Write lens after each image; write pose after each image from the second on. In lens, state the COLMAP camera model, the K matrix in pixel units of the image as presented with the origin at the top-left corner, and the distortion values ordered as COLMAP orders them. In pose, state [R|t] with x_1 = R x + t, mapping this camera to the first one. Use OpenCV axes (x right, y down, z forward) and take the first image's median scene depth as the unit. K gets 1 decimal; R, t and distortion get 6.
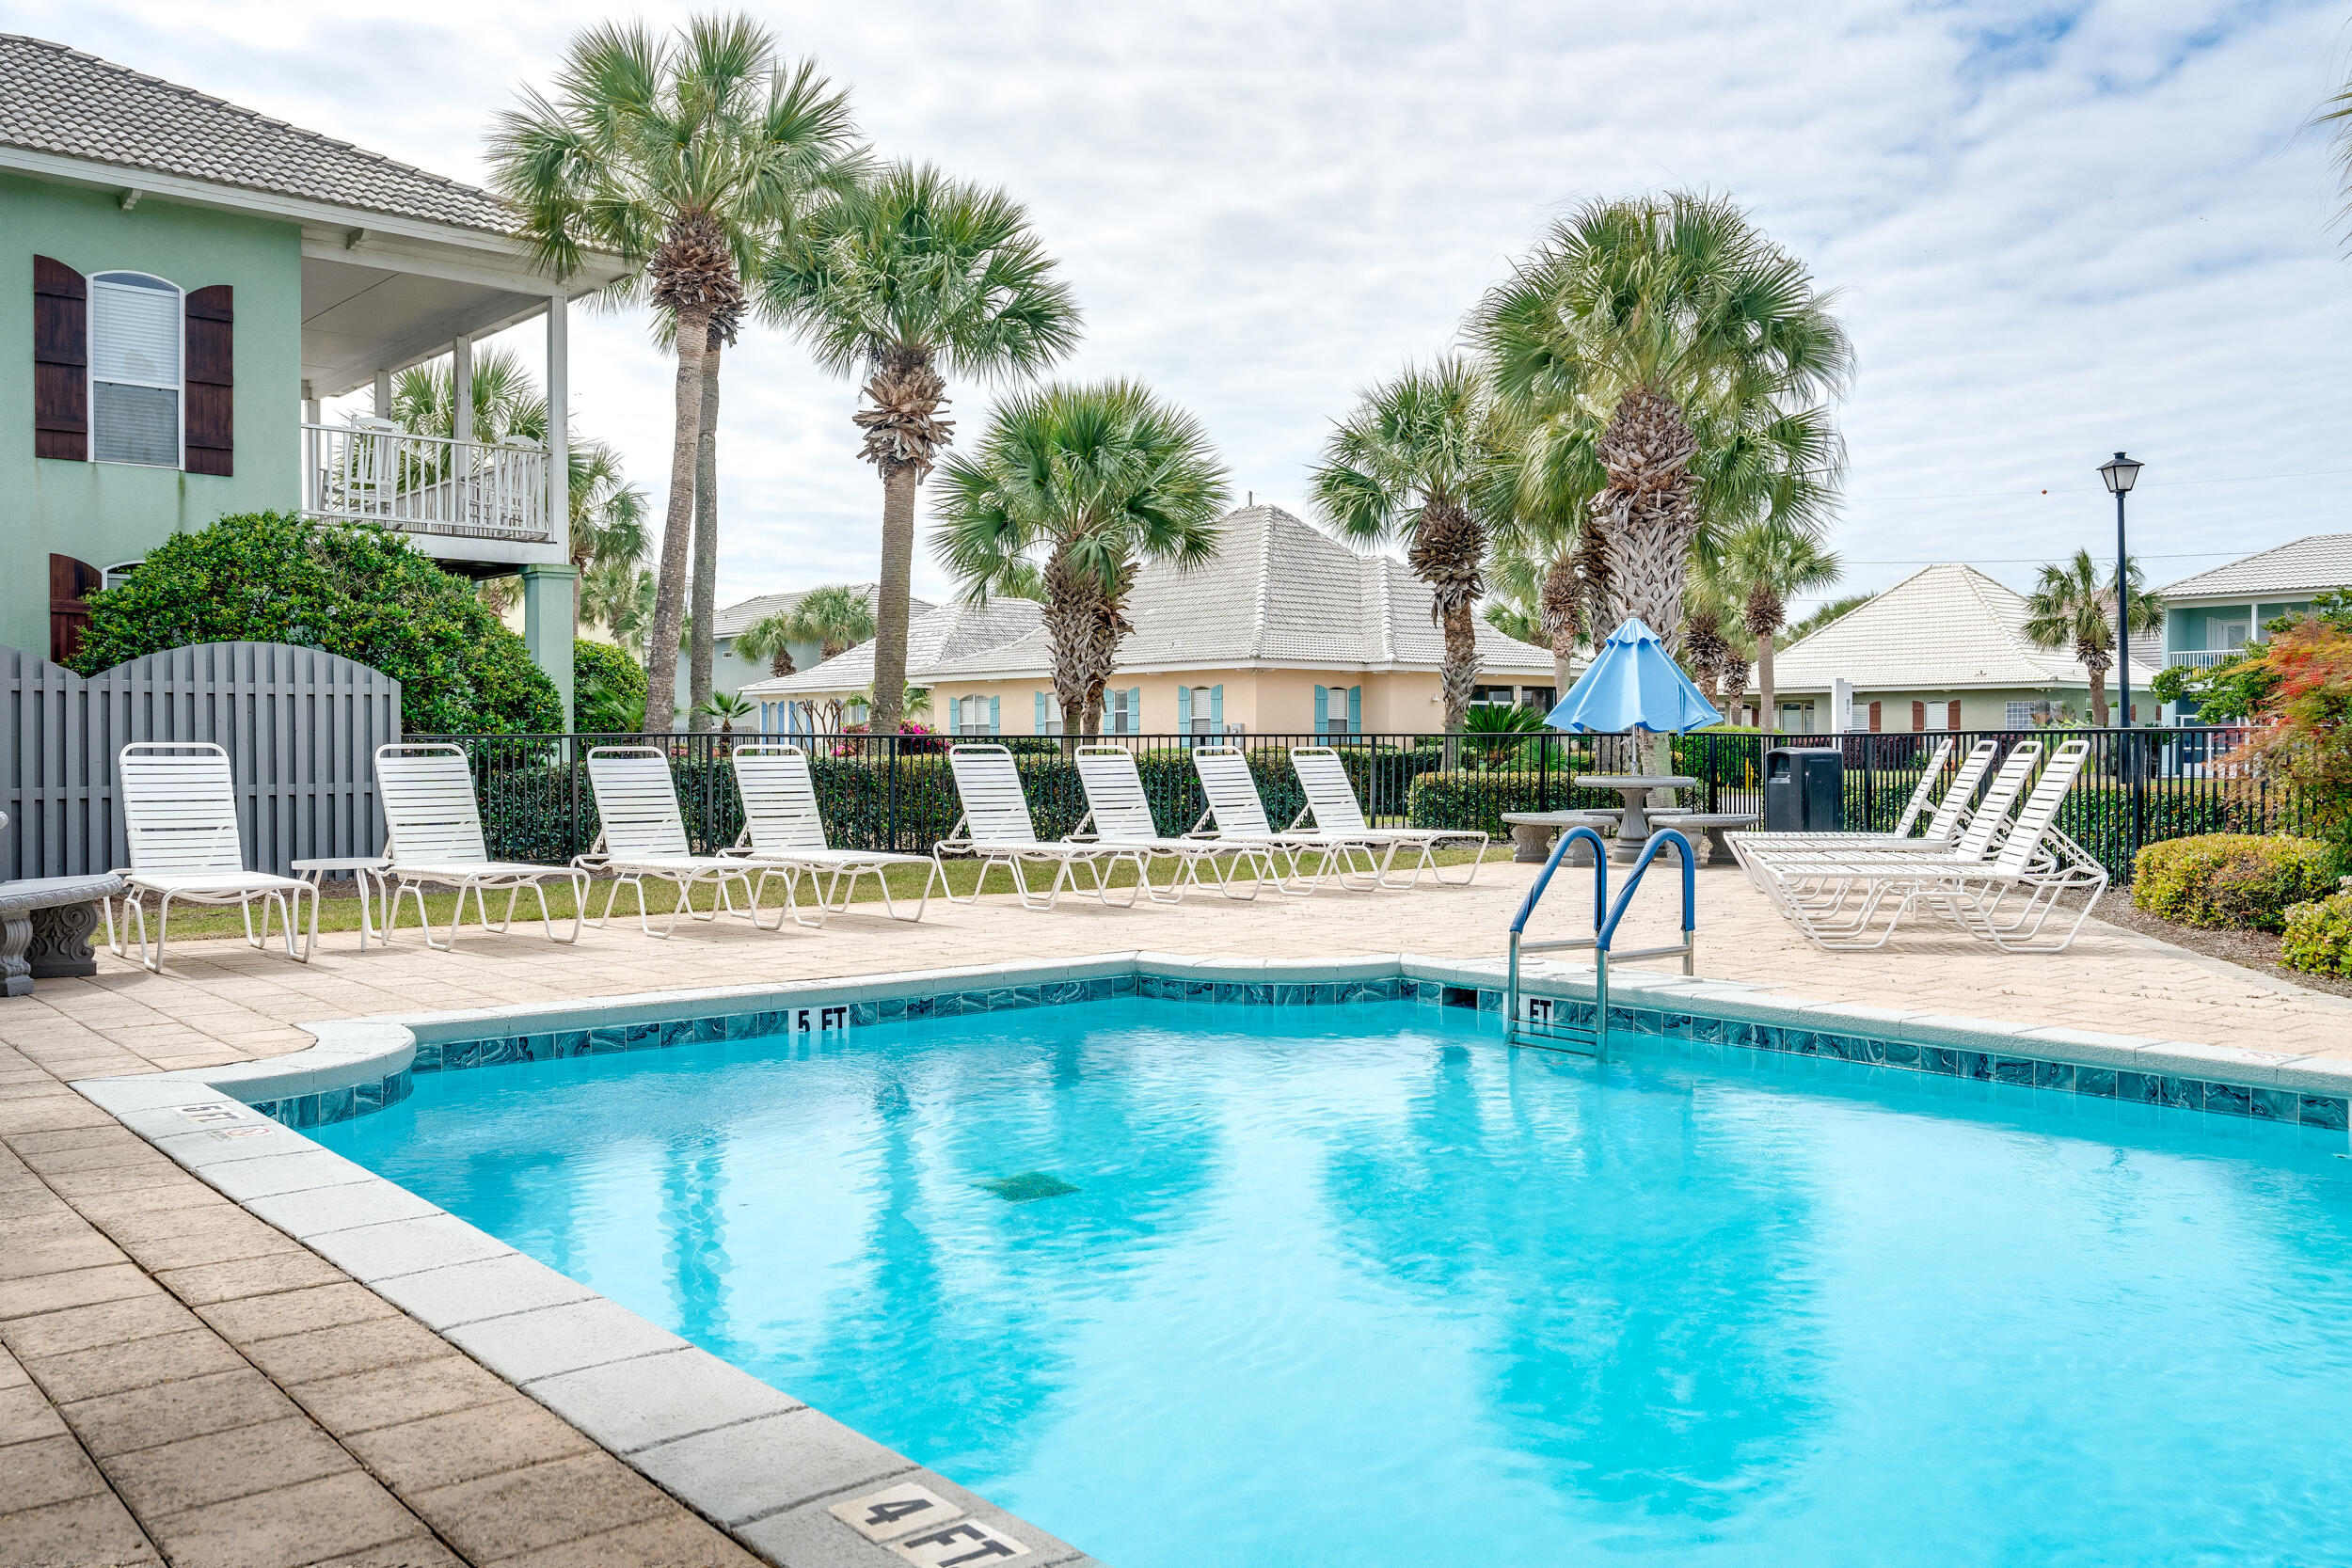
lens RADIAL K [[2030.4, 0, 1176.0], [0, 2030.4, 784.0], [0, 0, 1]] dist [-0.009874, -0.006235]
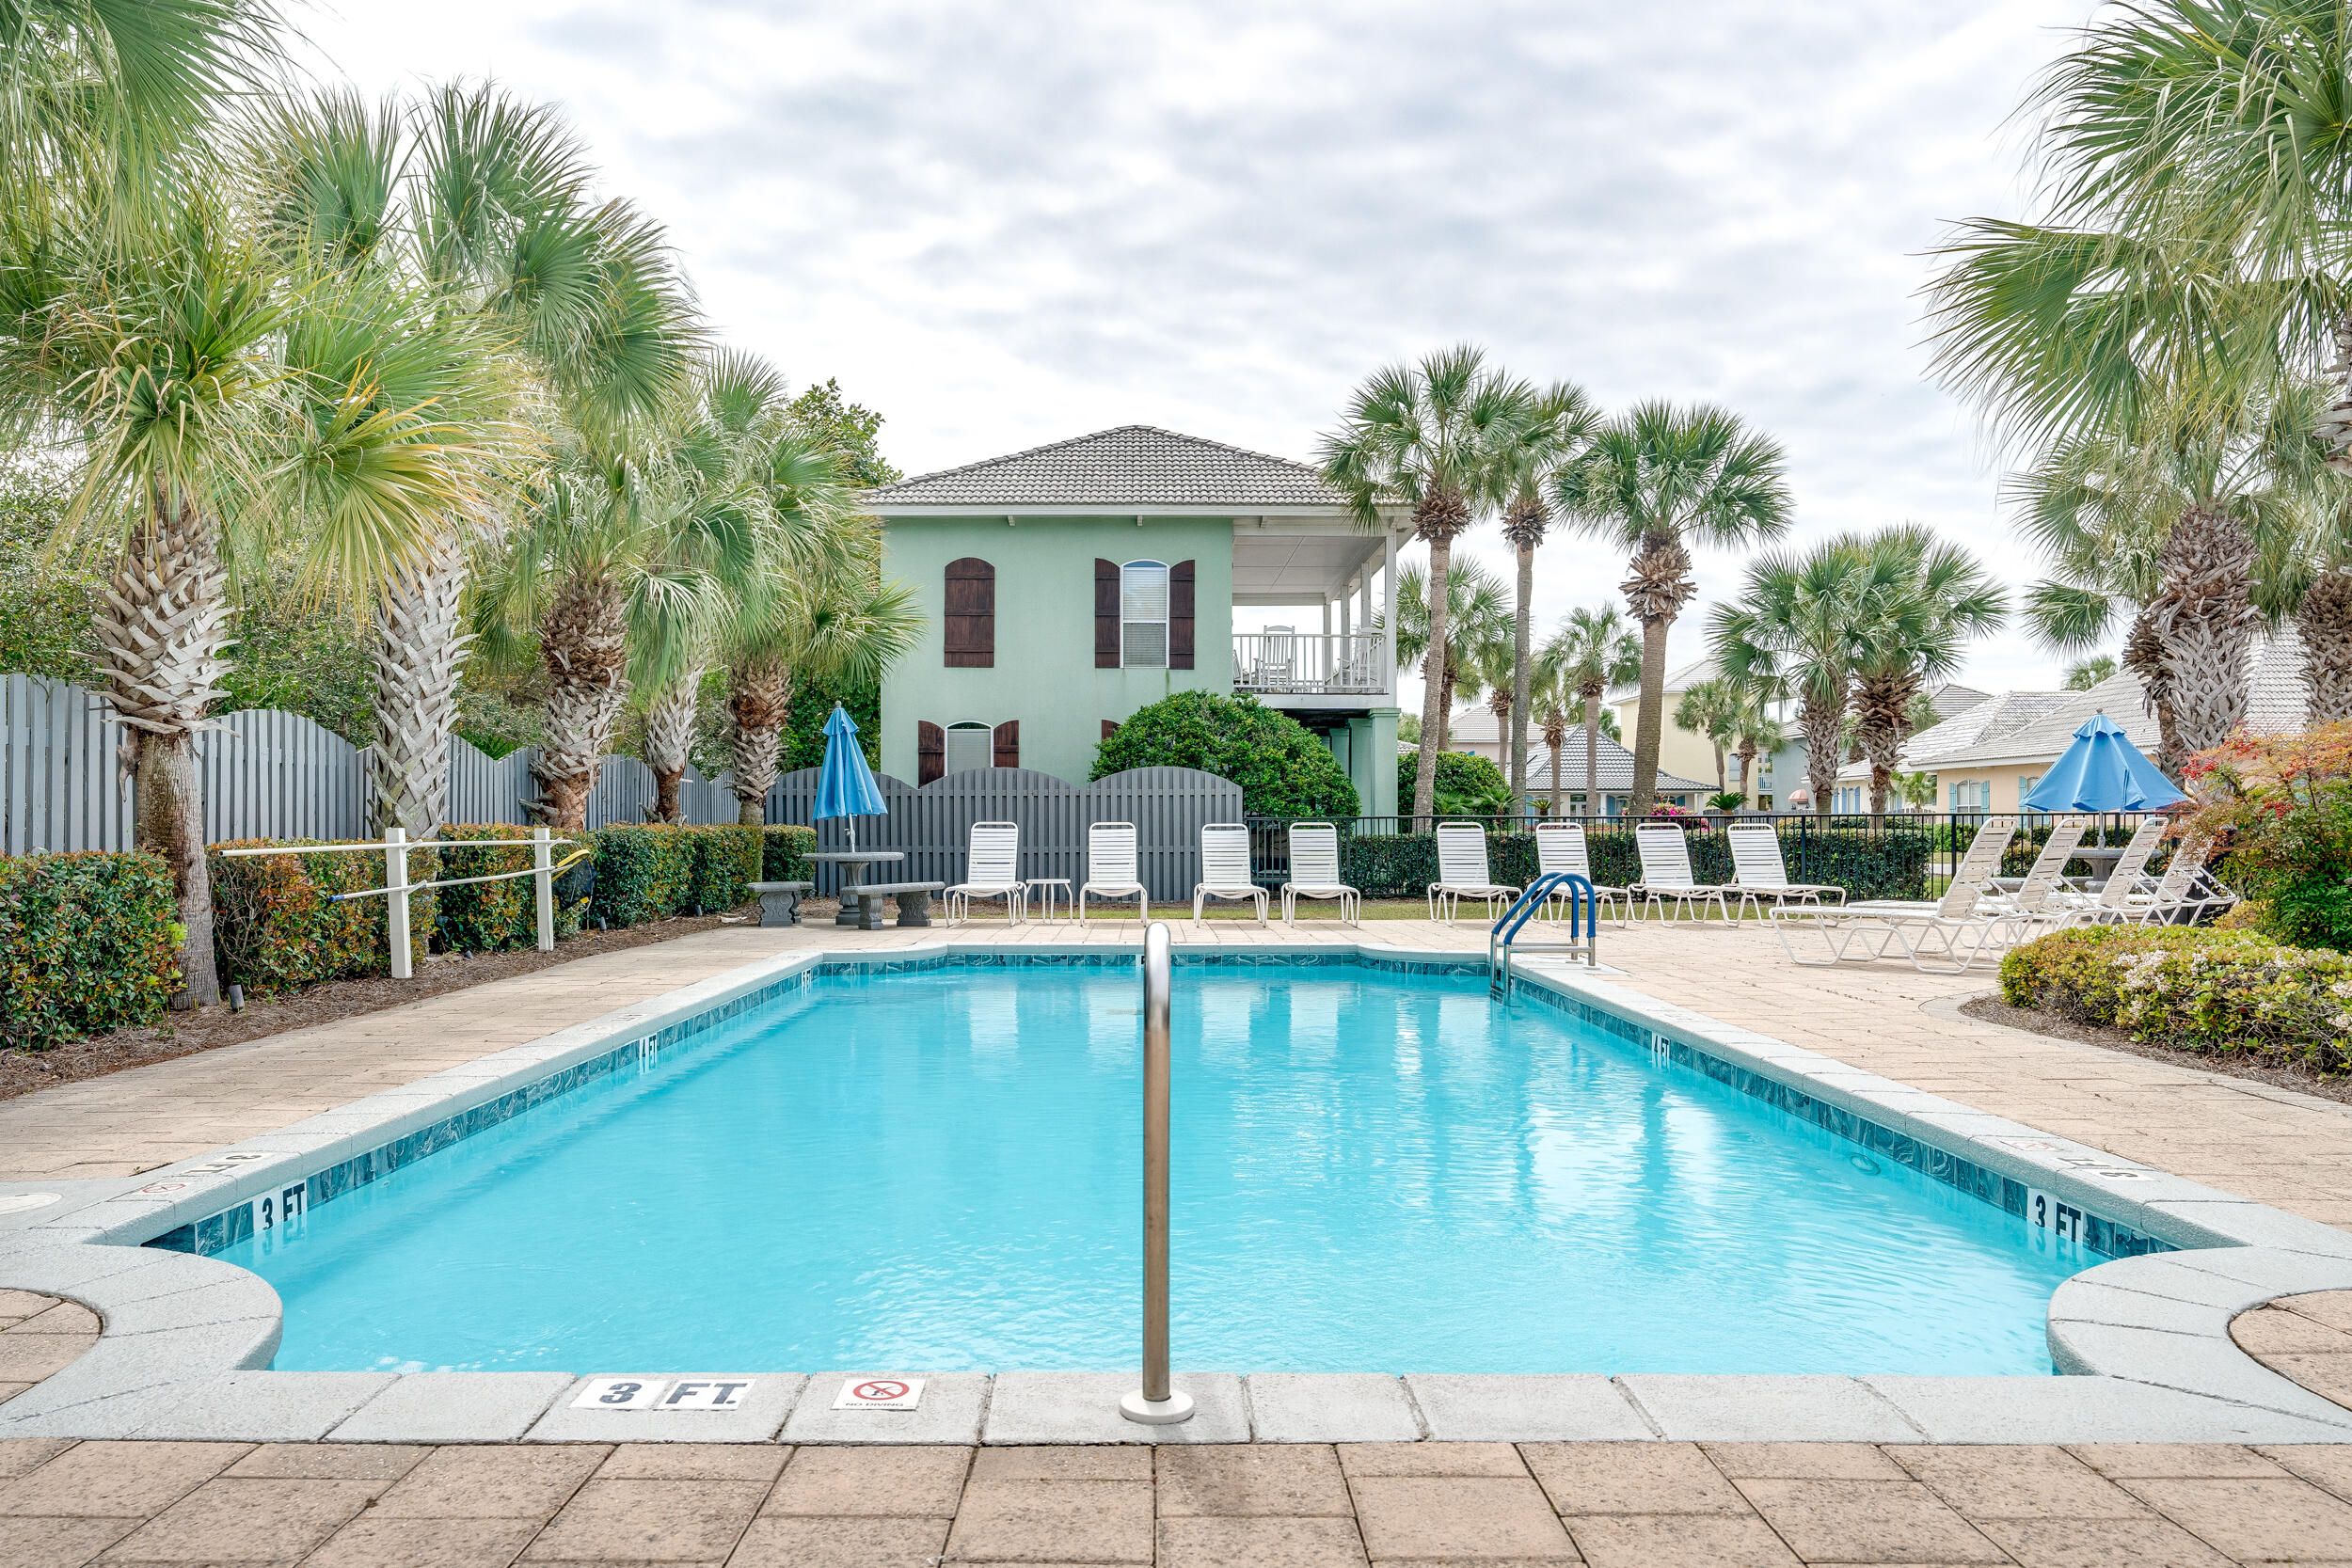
lens RADIAL K [[2030.4, 0, 1176.0], [0, 2030.4, 784.0], [0, 0, 1]] dist [-0.009874, -0.006235]
pose [[0.710272, -0.016314, -0.703738, 0.748302], [-0.012183, 0.999297, -0.035461, 0.007900], [0.703821, 0.033760, 0.709574, -0.241133]]
